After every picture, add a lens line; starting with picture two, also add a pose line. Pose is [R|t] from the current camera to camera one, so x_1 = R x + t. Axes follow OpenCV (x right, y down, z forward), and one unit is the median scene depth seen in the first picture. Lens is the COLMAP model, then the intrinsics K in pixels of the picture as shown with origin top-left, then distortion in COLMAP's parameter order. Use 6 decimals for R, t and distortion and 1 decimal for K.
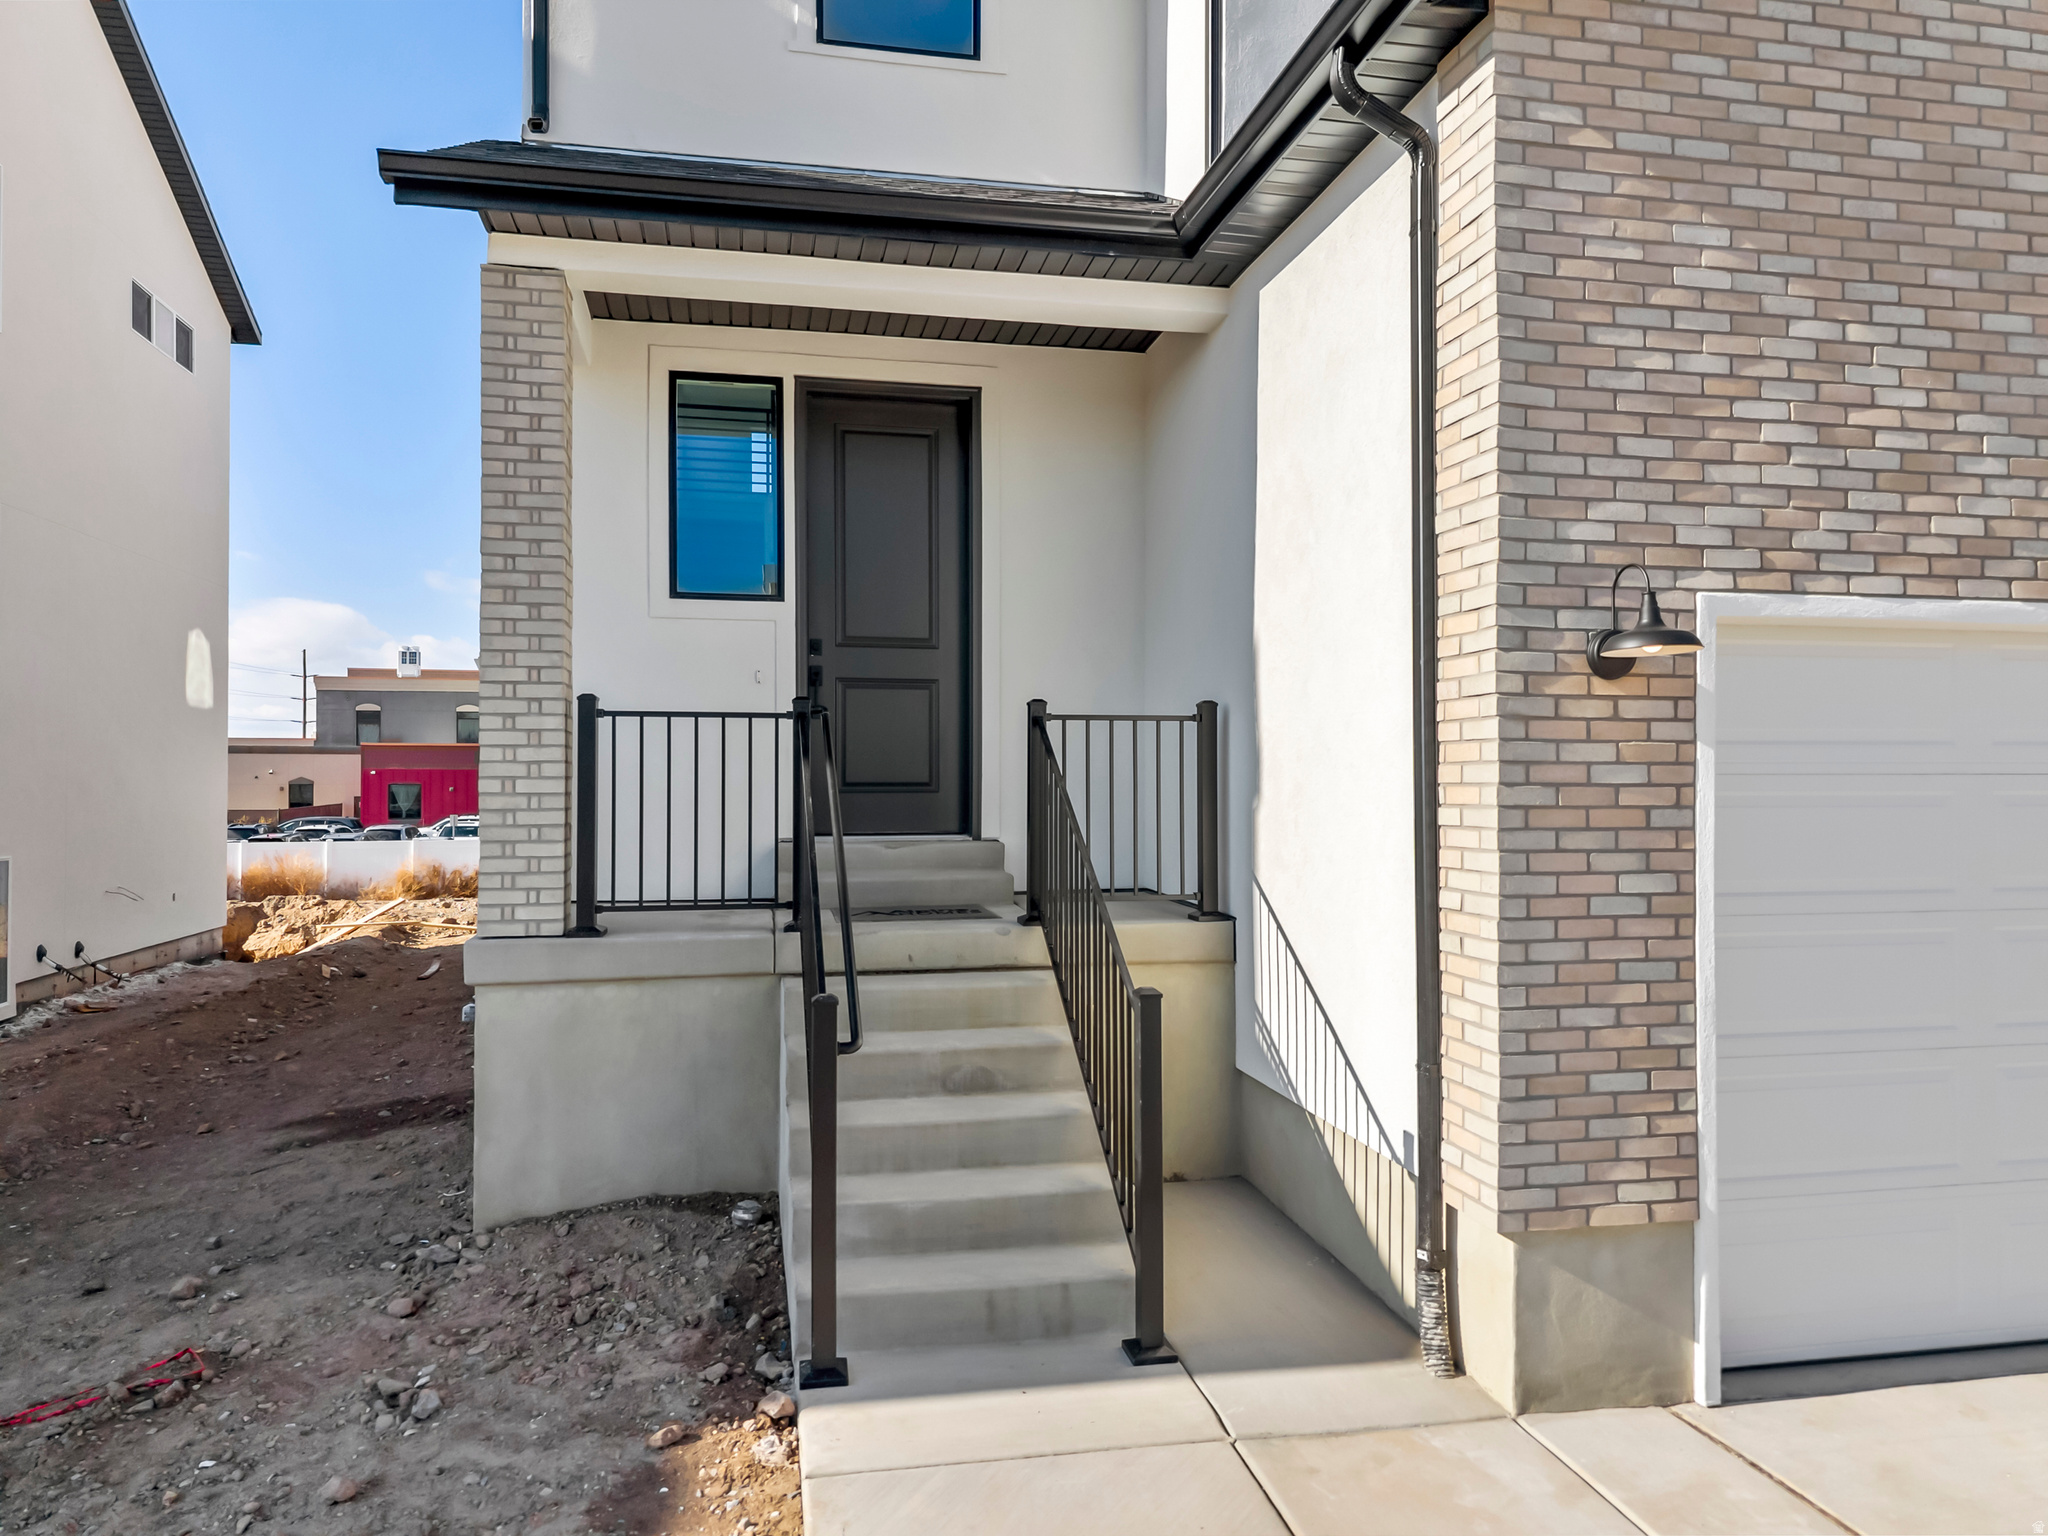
lens RADIAL K [[1423.2, 0, 1020.7], [0, 1423.2, 775.5], [0, 0, 1]] dist [0.020025, -0.001096]
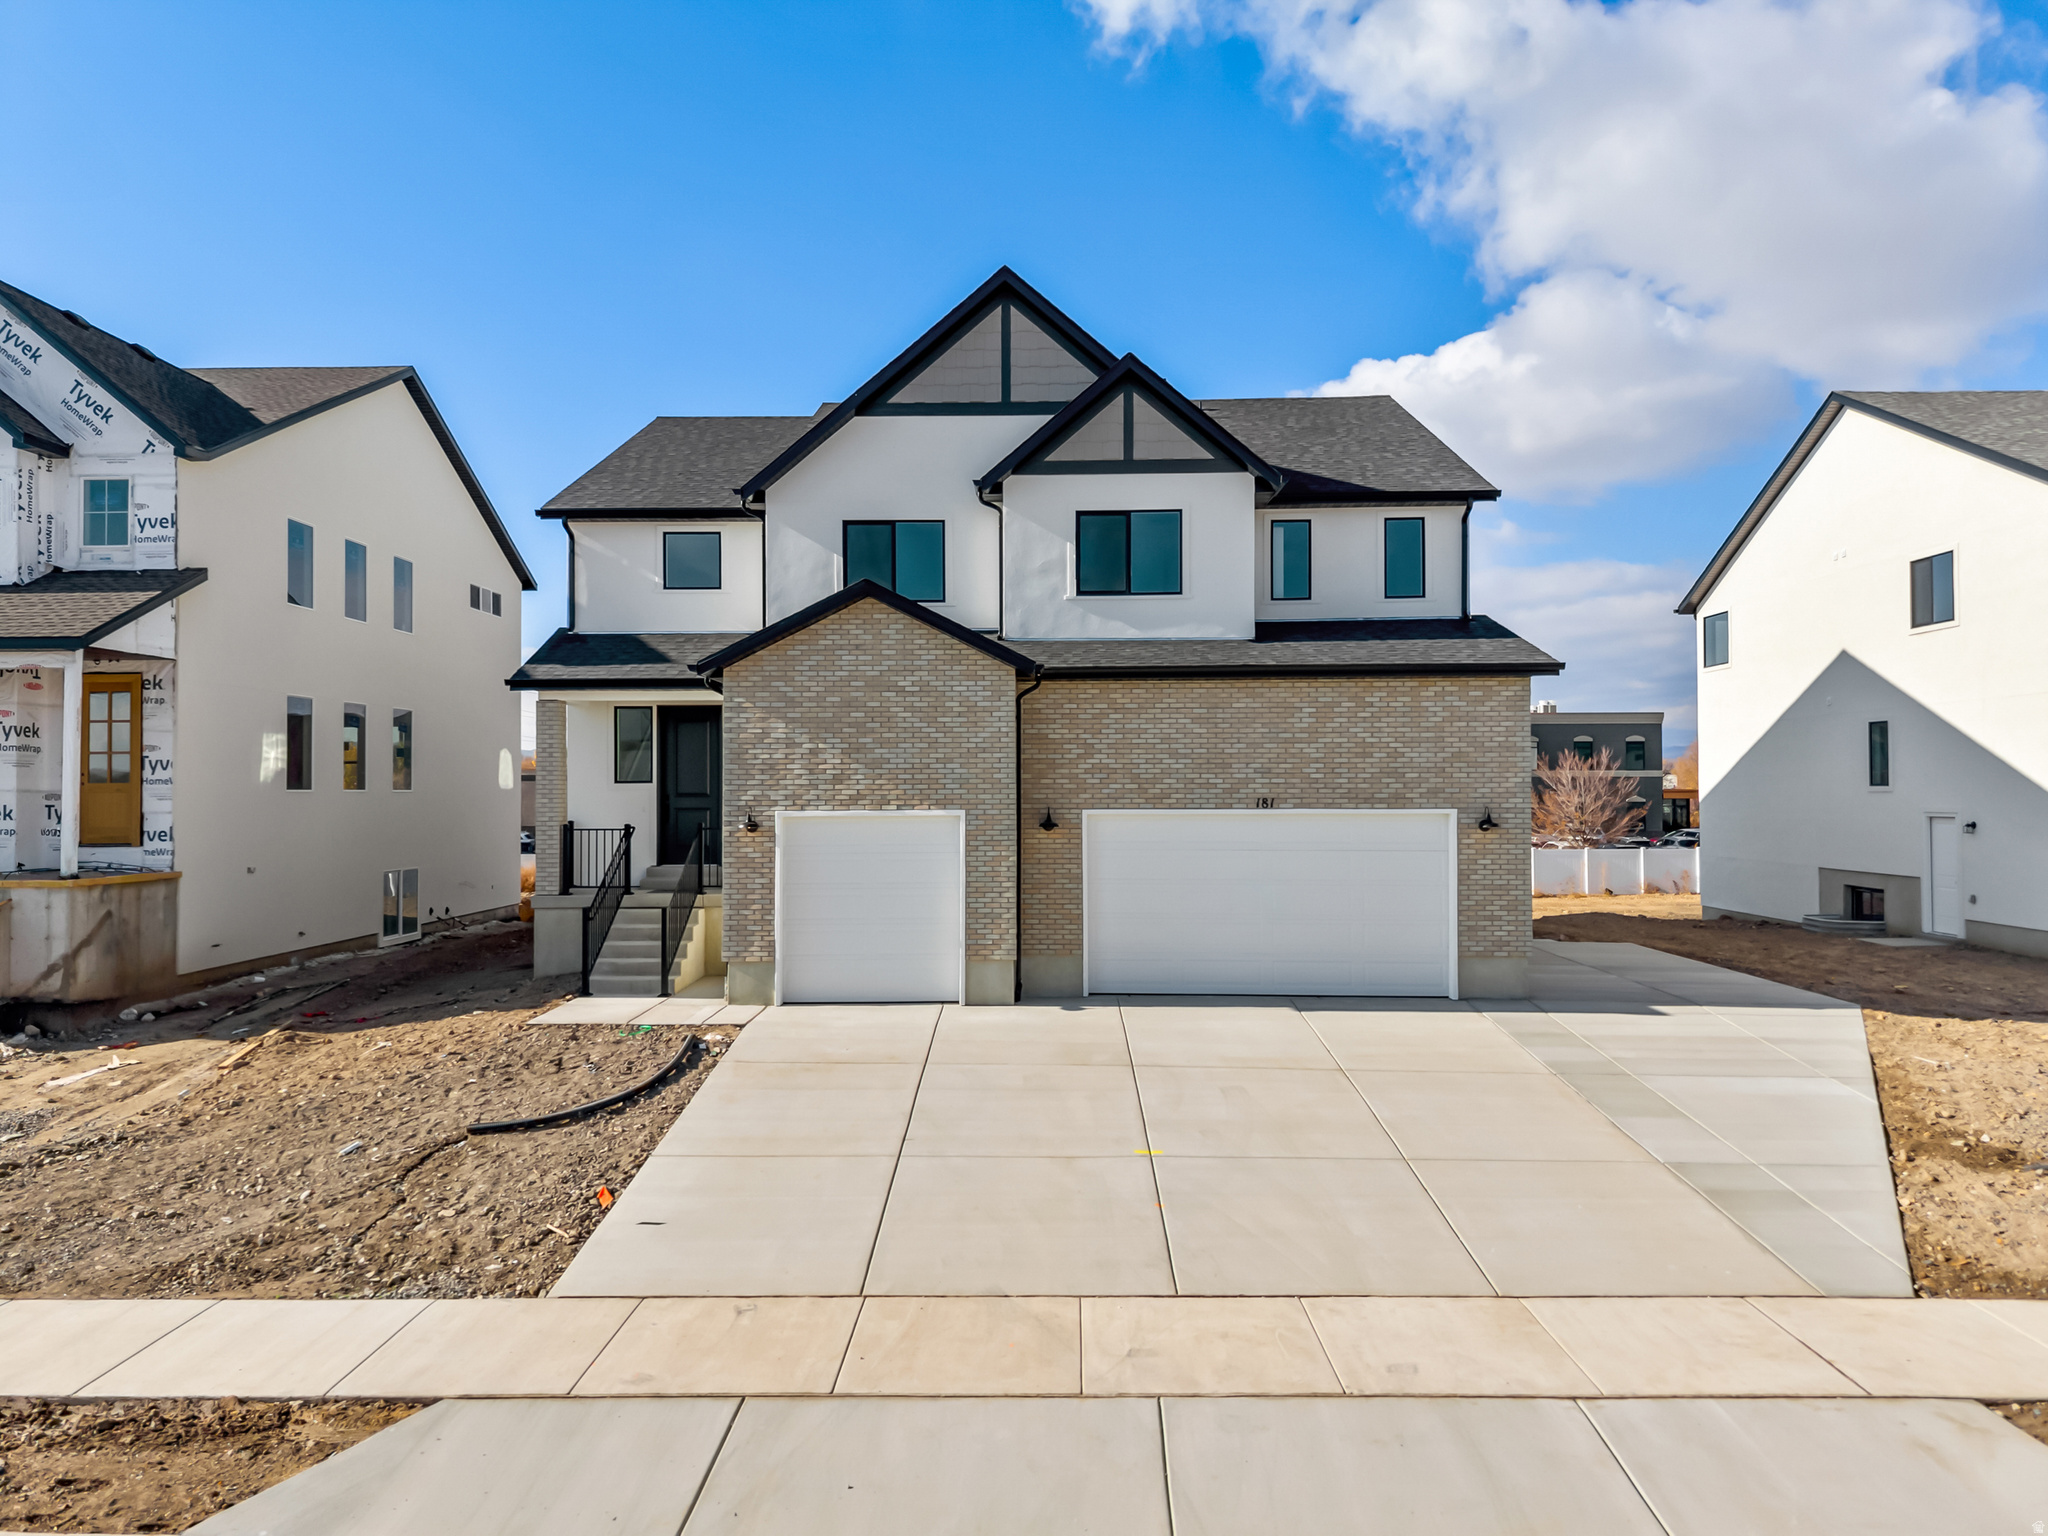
lens RADIAL K [[1423.2, 0, 1021.1], [0, 1423.2, 764.3], [0, 0, 1]] dist [0.020025, -0.001096]
pose [[0.976895, -0.010232, -0.213475, 1.206749], [0.008103, 0.999908, -0.010849, -0.125135], [0.213567, 0.008869, 0.976888, -1.703057]]
